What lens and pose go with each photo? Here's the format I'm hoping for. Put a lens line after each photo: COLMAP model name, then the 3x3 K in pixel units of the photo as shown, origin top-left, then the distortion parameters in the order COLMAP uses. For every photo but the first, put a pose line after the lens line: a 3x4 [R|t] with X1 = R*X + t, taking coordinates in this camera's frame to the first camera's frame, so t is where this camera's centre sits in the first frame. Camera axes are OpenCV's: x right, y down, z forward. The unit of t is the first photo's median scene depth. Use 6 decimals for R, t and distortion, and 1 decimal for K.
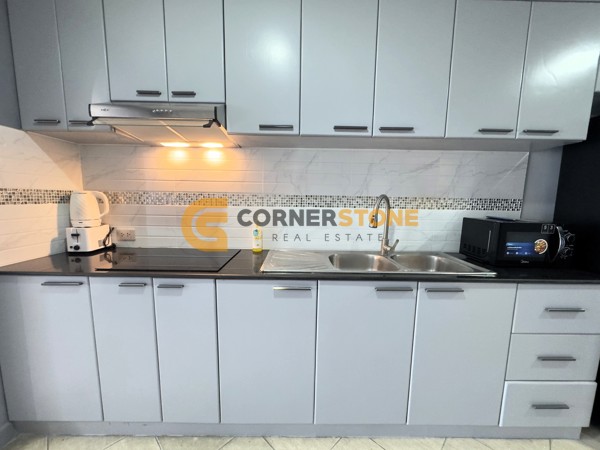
lens RADIAL K [[240.6, 0, 300.5], [0, 240.6, 226.7], [0, 0, 1]] dist [-0.009897, 0.003388]
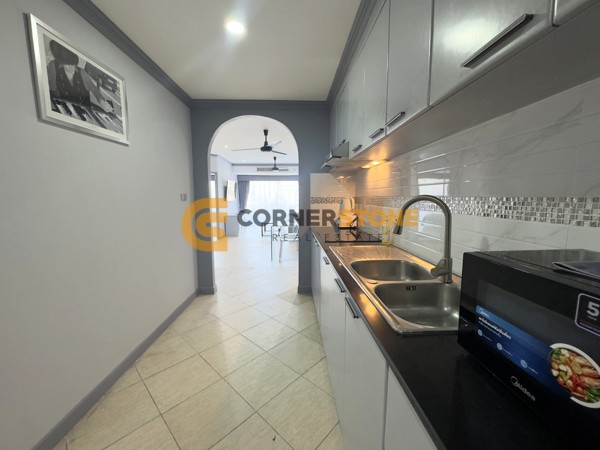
lens RADIAL K [[240.6, 0, 300.5], [0, 240.6, 223.3], [0, 0, 1]] dist [-0.009897, 0.003388]
pose [[0.038200, 0.092433, -0.994986, 1.032363], [-0.119667, 0.988970, 0.087279, -0.059054], [0.992079, 0.115733, 0.048840, 0.548523]]
